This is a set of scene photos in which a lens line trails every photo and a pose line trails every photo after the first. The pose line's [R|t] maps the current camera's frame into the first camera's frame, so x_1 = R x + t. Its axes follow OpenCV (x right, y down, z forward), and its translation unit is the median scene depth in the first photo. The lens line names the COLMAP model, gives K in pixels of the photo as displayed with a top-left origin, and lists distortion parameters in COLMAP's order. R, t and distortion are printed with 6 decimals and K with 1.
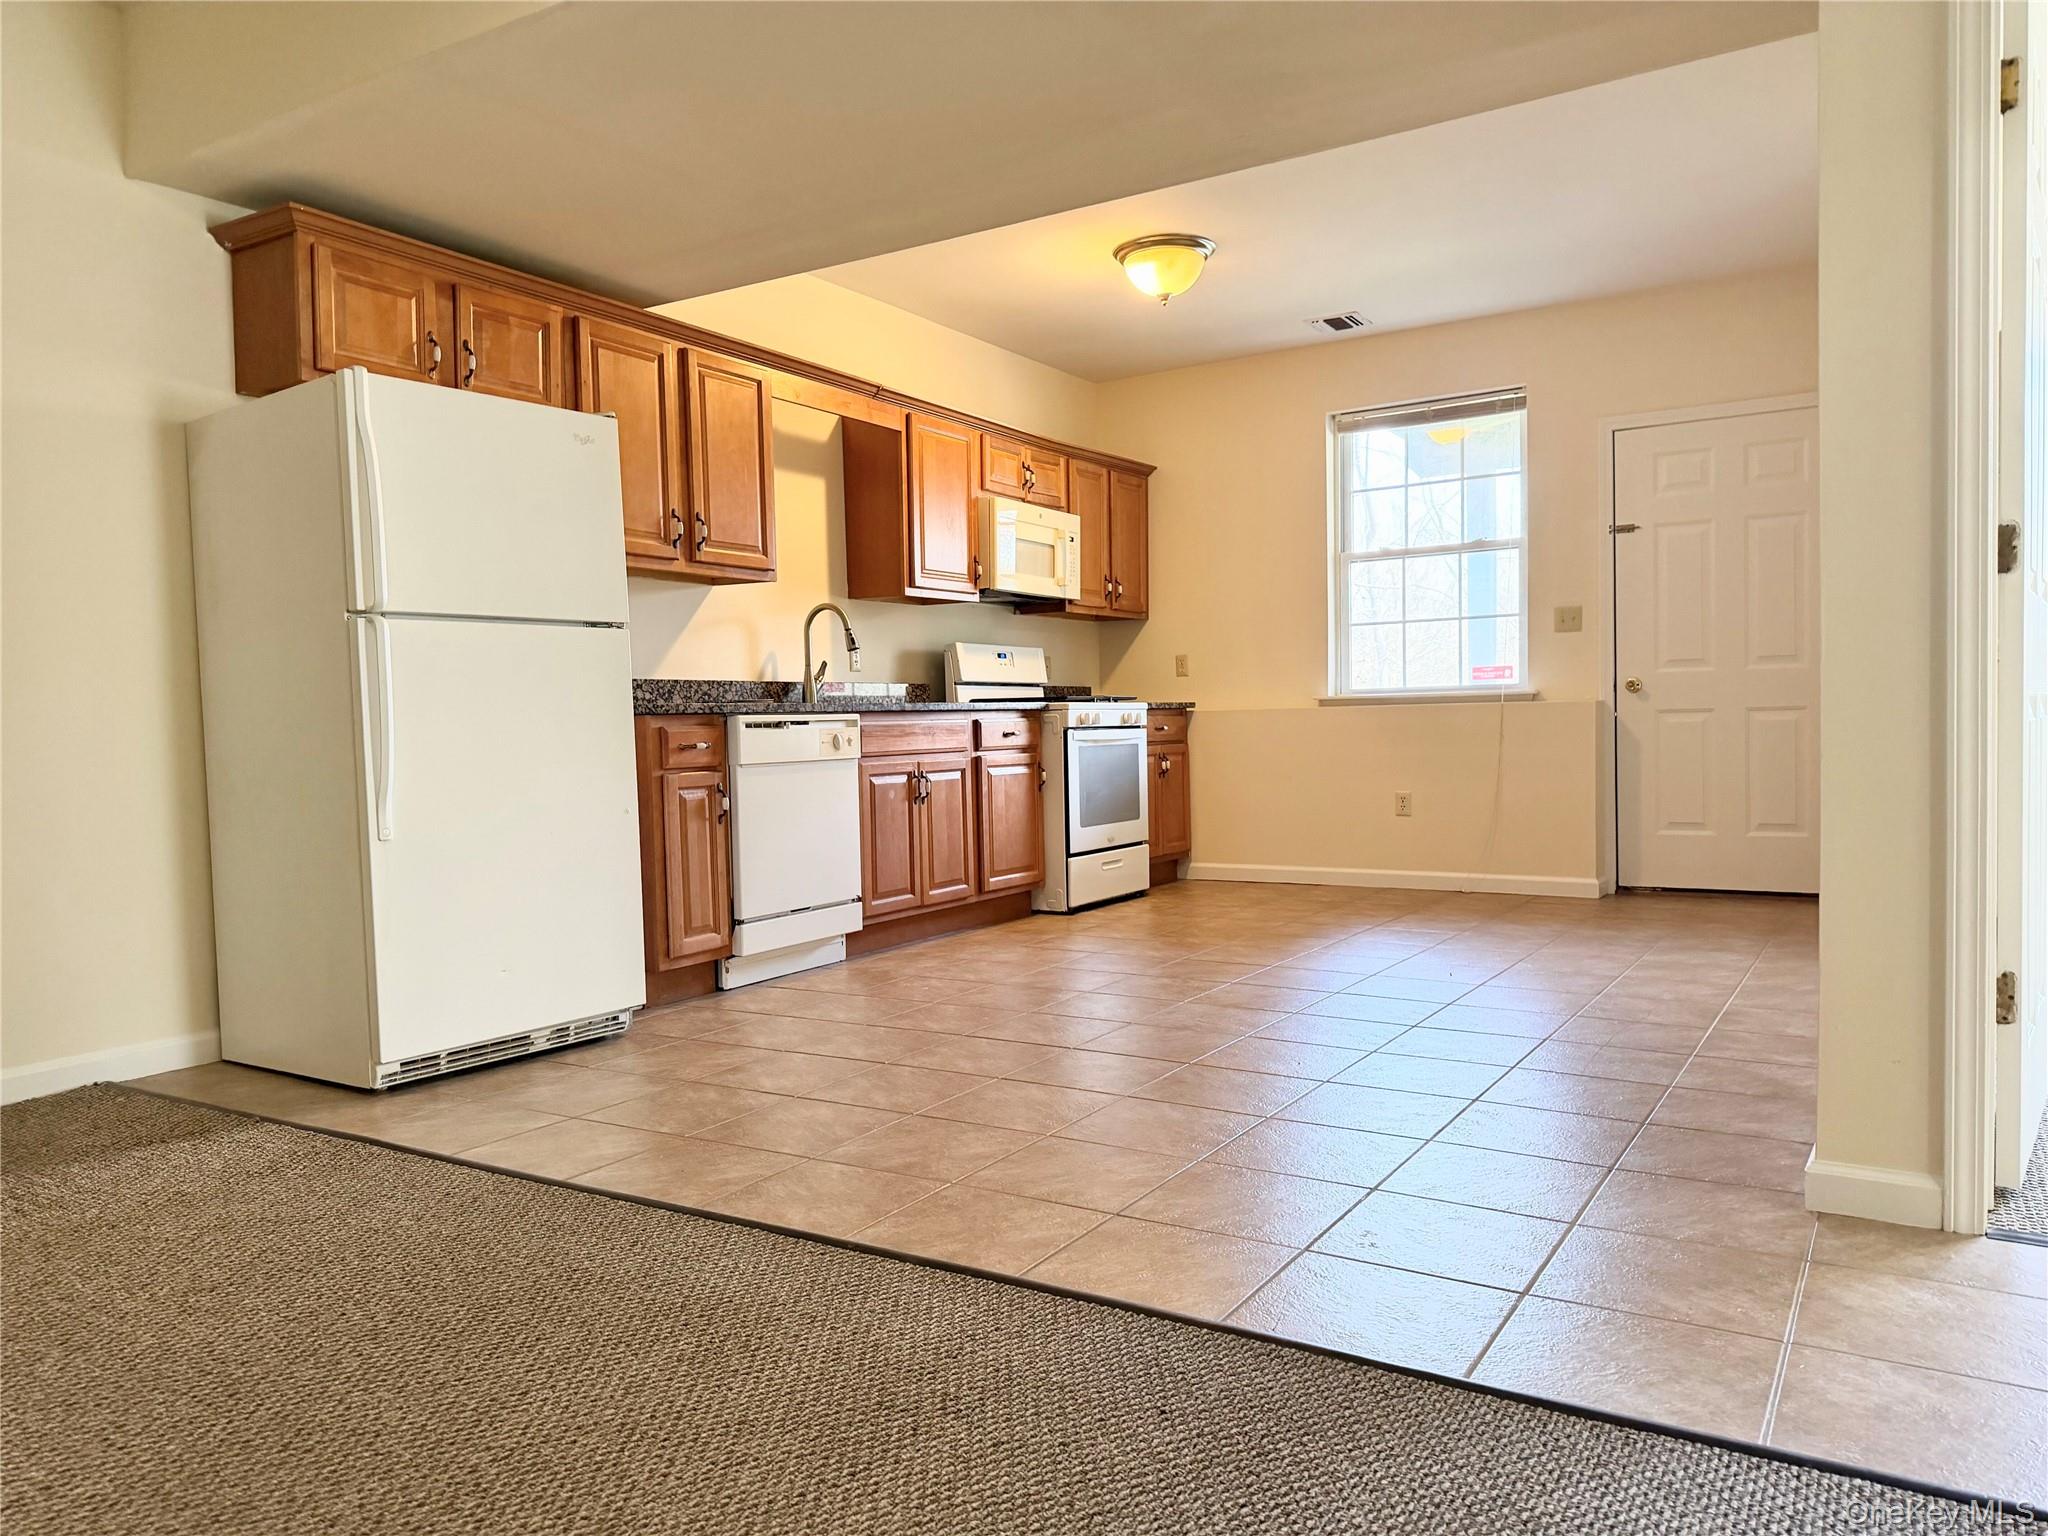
lens RADIAL K [[1448.7, 0, 1028.4], [0, 1448.7, 758.8], [0, 0, 1]] dist [0.072228, -0.081181]
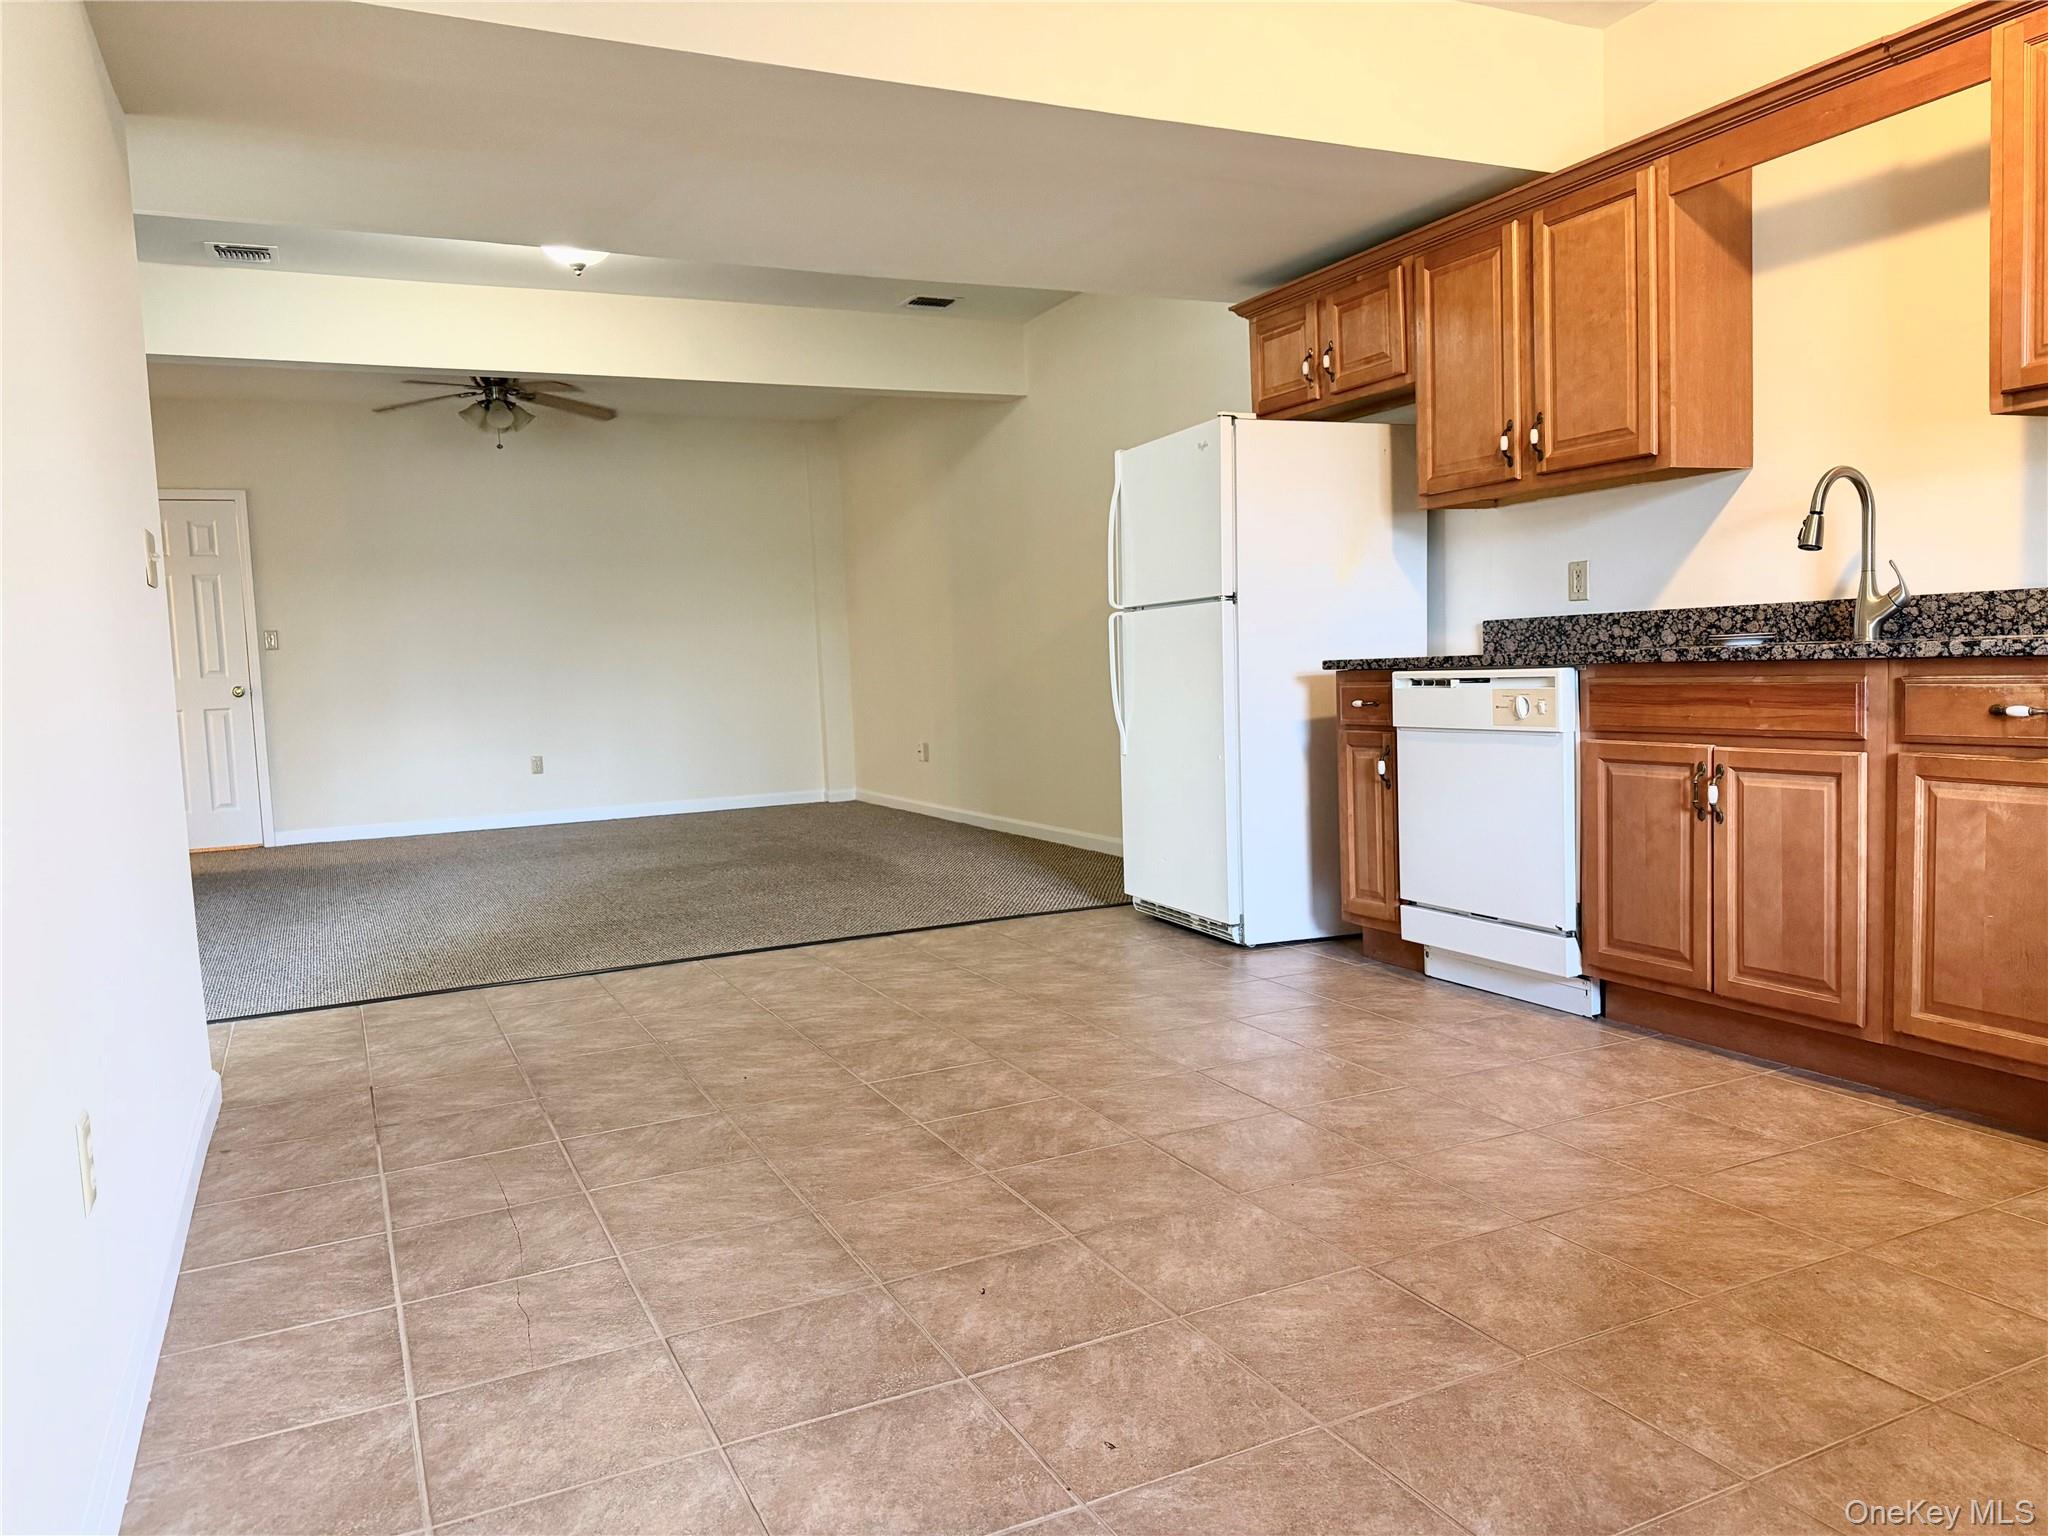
lens RADIAL K [[1448.7, 0, 1015.7], [0, 1448.7, 752.1], [0, 0, 1]] dist [0.072228, -0.081181]
pose [[-0.541215, 0.099000, -0.835036, 0.637070], [0.030525, 0.994704, 0.098145, -0.070672], [0.840330, 0.027628, -0.541371, 1.210909]]
